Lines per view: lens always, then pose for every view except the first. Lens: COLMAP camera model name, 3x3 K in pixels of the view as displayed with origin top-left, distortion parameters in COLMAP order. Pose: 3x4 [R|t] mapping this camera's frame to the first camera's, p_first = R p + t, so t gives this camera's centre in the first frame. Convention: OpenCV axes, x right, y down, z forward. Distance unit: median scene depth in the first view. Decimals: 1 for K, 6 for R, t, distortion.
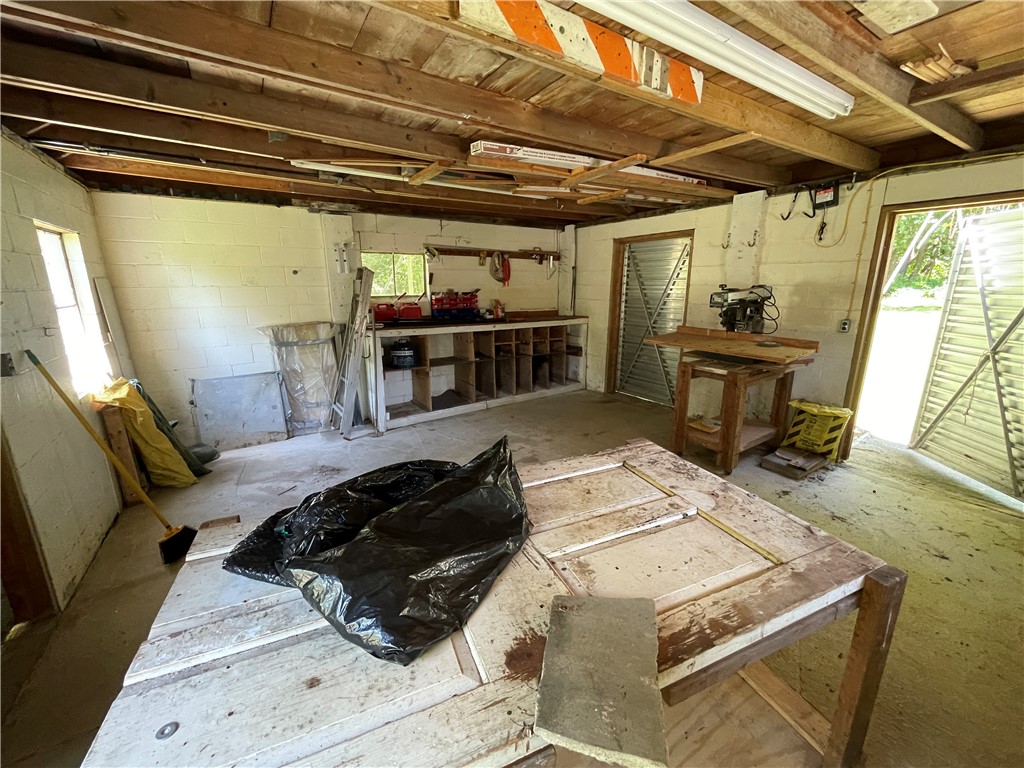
lens RADIAL K [[414.4, 0, 512.0], [0, 414.4, 384.0], [0, 0, 1]] dist [-0.001871, 0.000029]
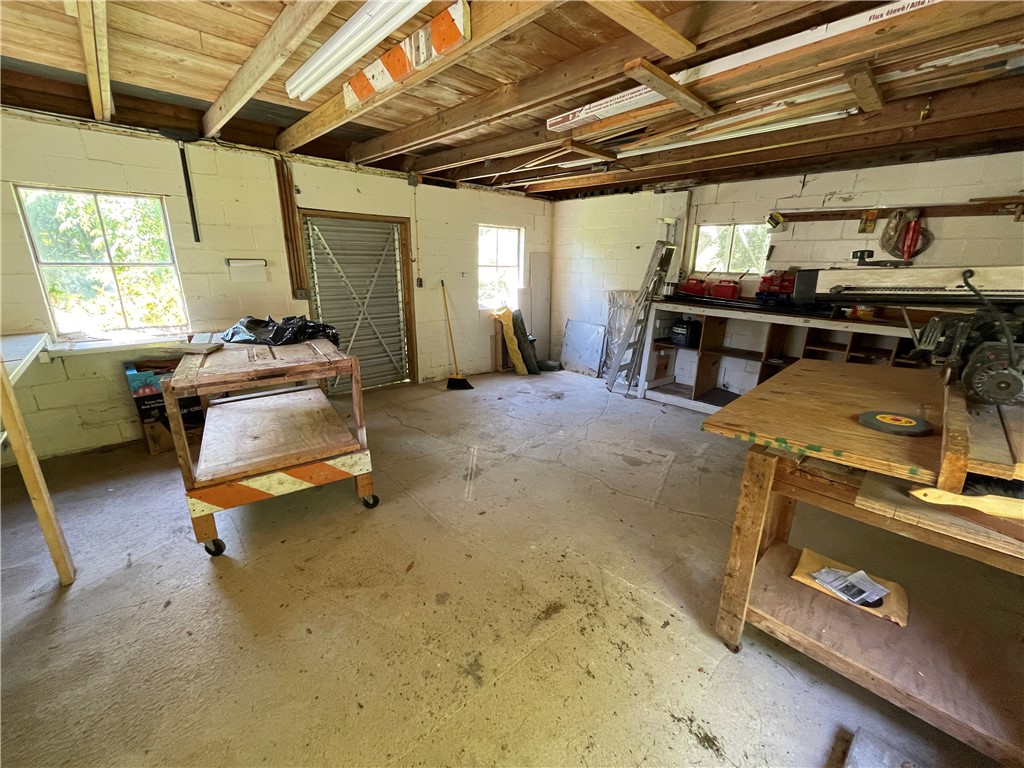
lens RADIAL K [[414.4, 0, 512.0], [0, 414.4, 384.0], [0, 0, 1]] dist [-0.001871, 0.000029]
pose [[0.169082, 0.288659, -0.942384, 0.654194], [-0.254053, 0.936605, 0.241307, -0.095885], [0.952296, 0.198615, 0.231698, 0.449515]]
